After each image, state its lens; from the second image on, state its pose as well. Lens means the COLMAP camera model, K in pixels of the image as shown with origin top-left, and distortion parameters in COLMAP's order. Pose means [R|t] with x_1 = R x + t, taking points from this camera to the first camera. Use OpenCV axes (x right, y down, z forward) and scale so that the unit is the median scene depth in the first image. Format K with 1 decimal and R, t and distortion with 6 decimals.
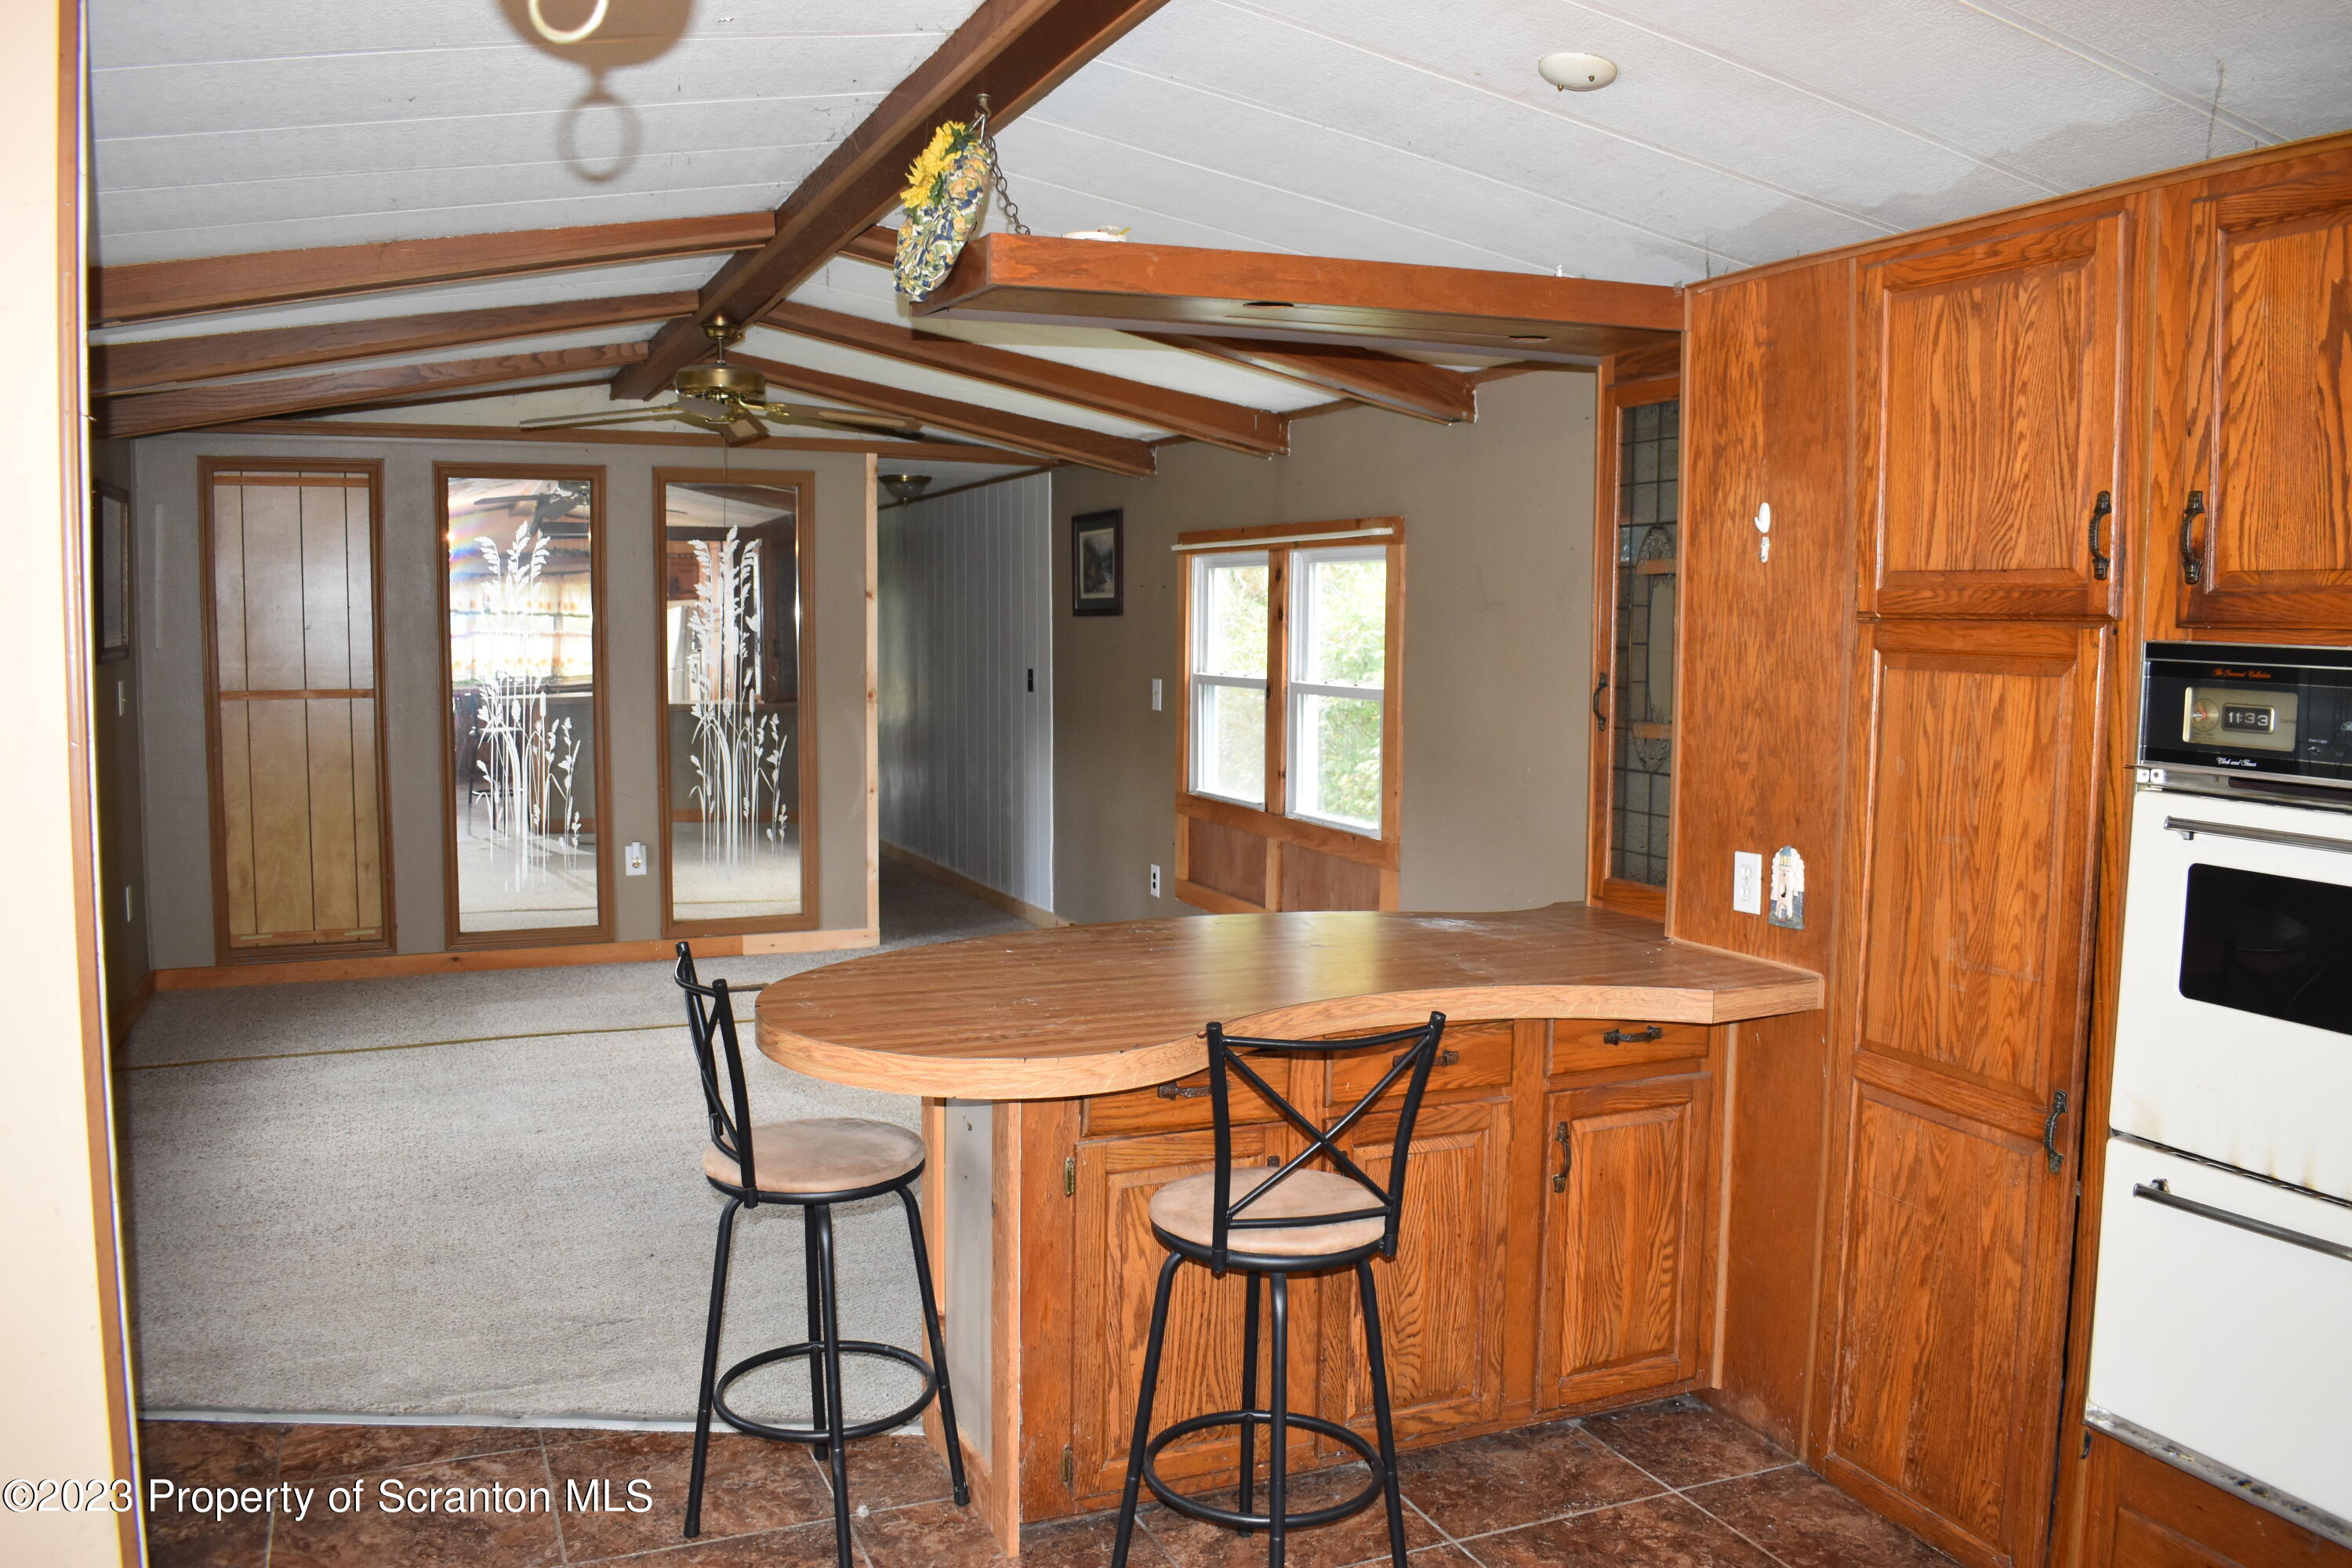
lens RADIAL K [[1827.9, 0, 1174.8], [0, 1827.9, 776.7], [0, 0, 1]] dist [-0.091596, 0.007334]
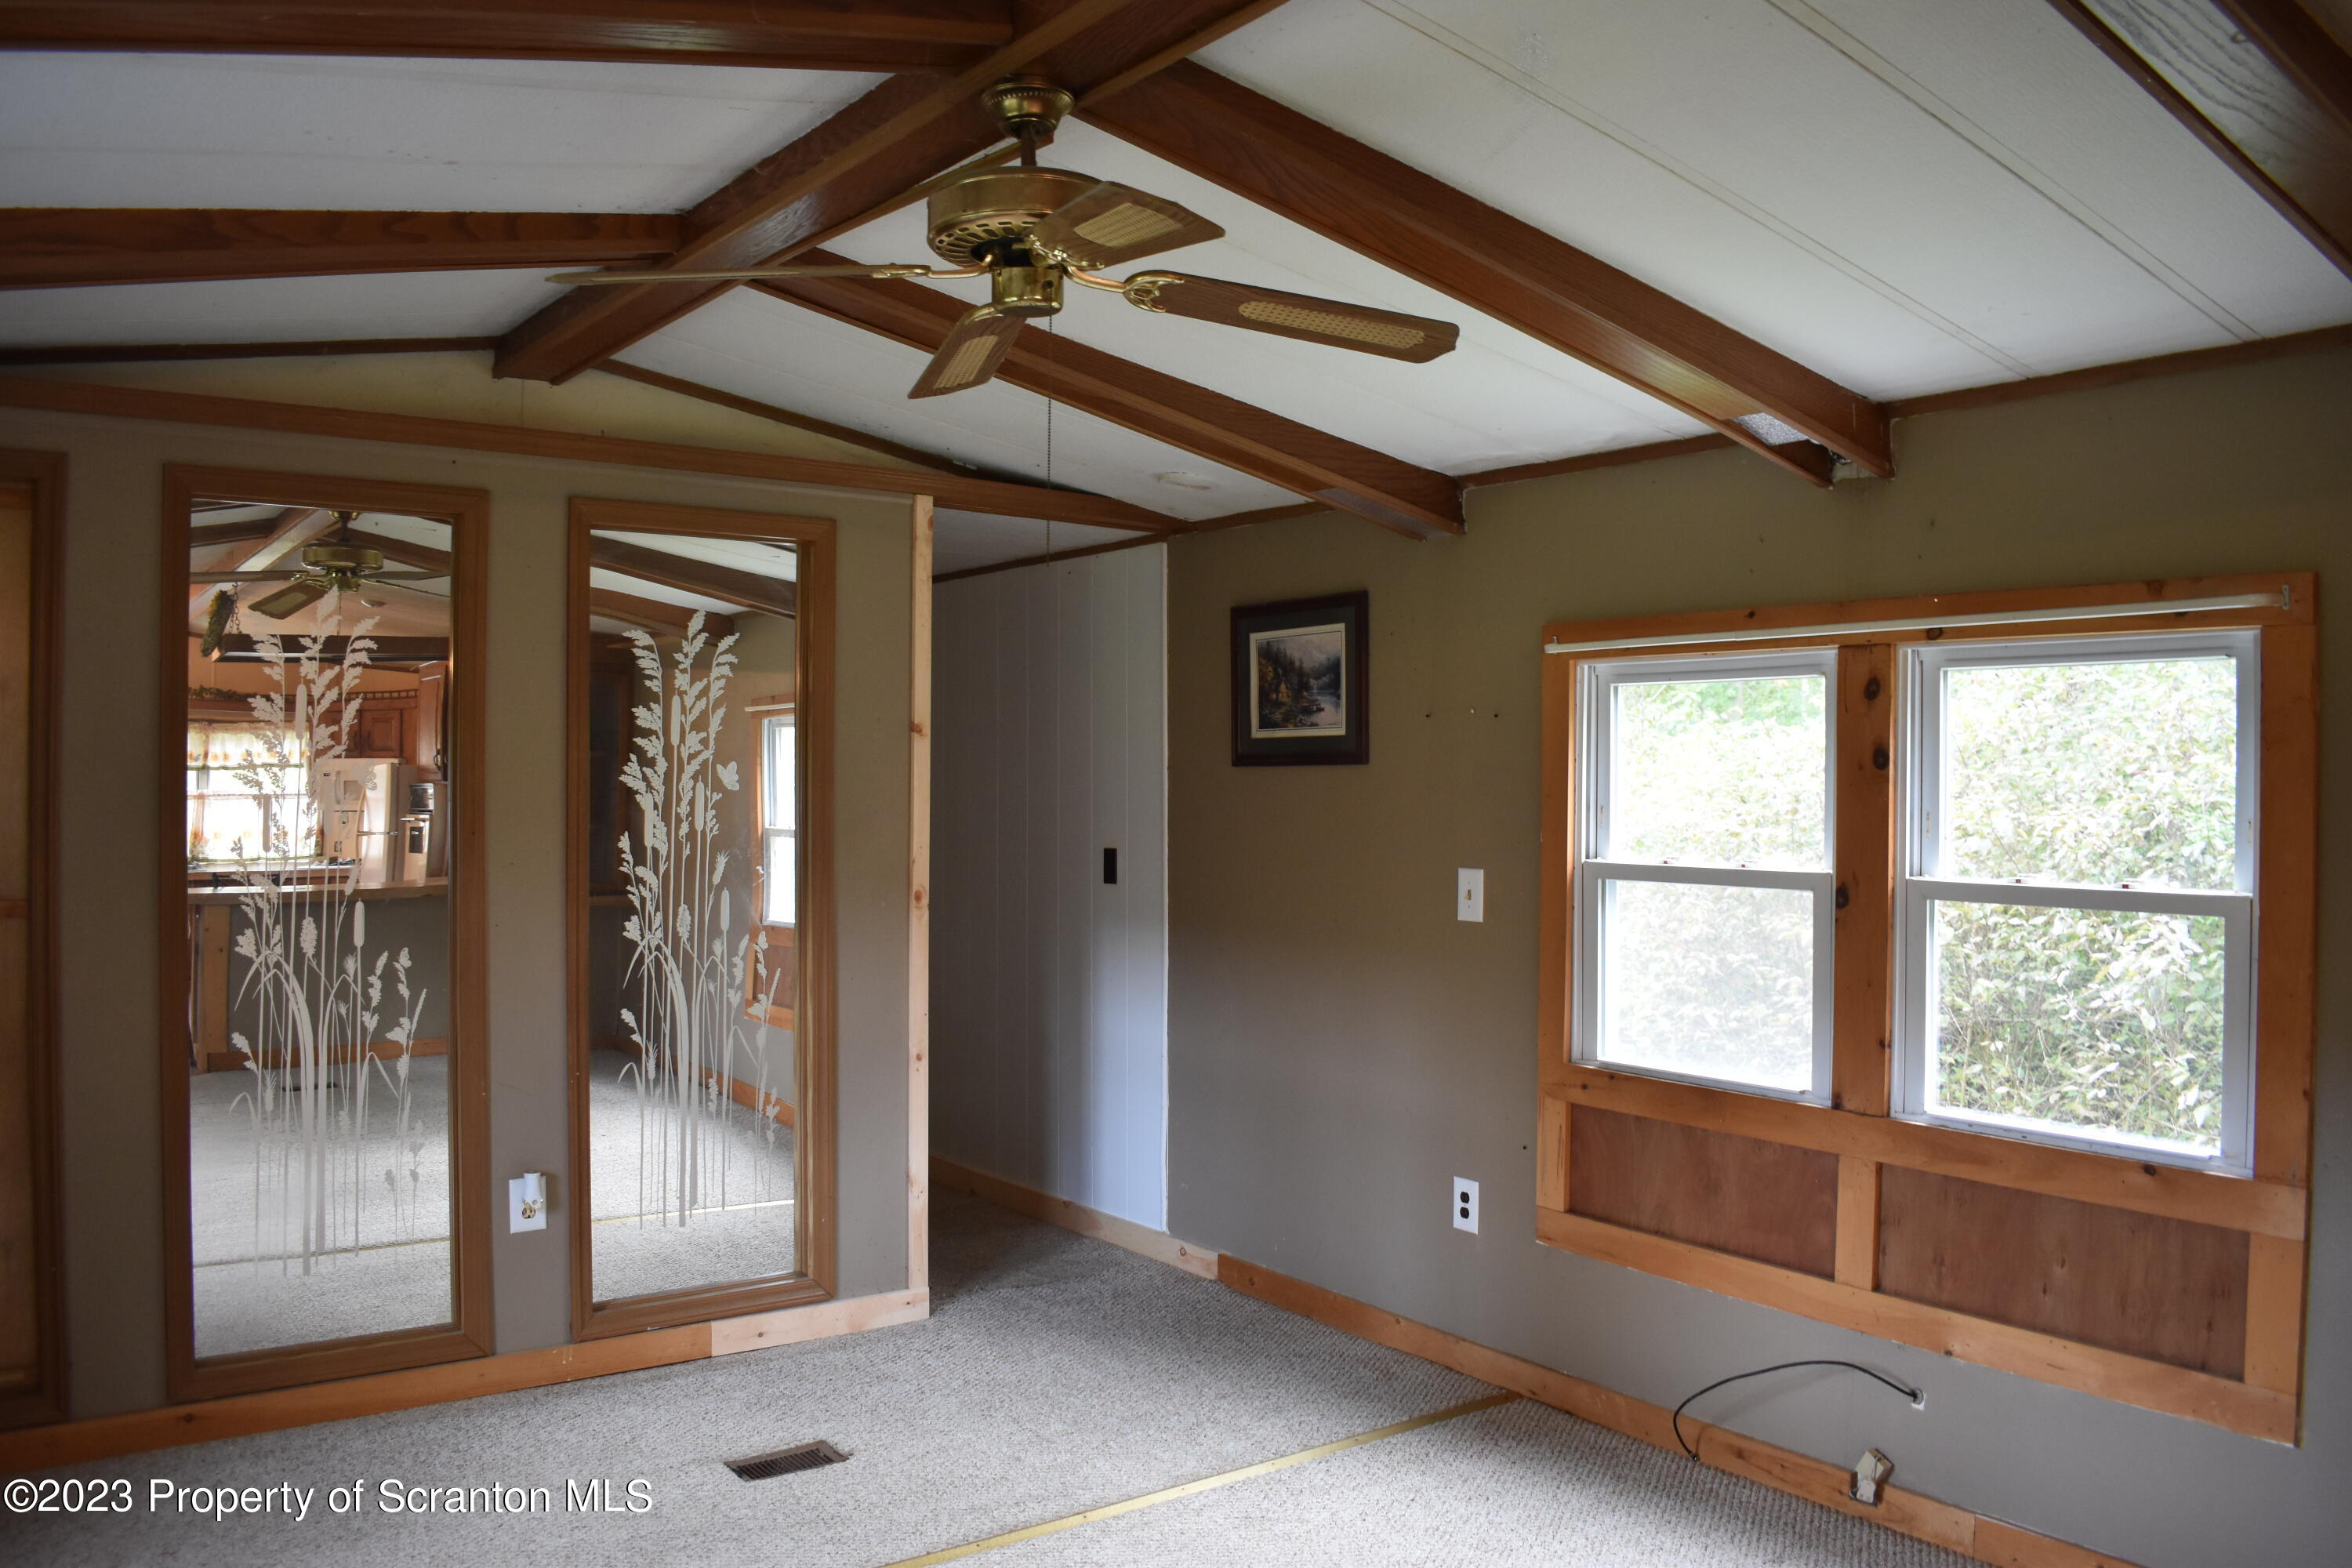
lens RADIAL K [[1827.9, 0, 1183.5], [0, 1827.9, 783.0], [0, 0, 1]] dist [-0.091596, 0.007334]
pose [[0.975667, -0.001704, 0.219251, -0.223833], [0.020303, 0.996376, -0.082604, -0.032451], [-0.218315, 0.085045, 0.972166, 0.417237]]
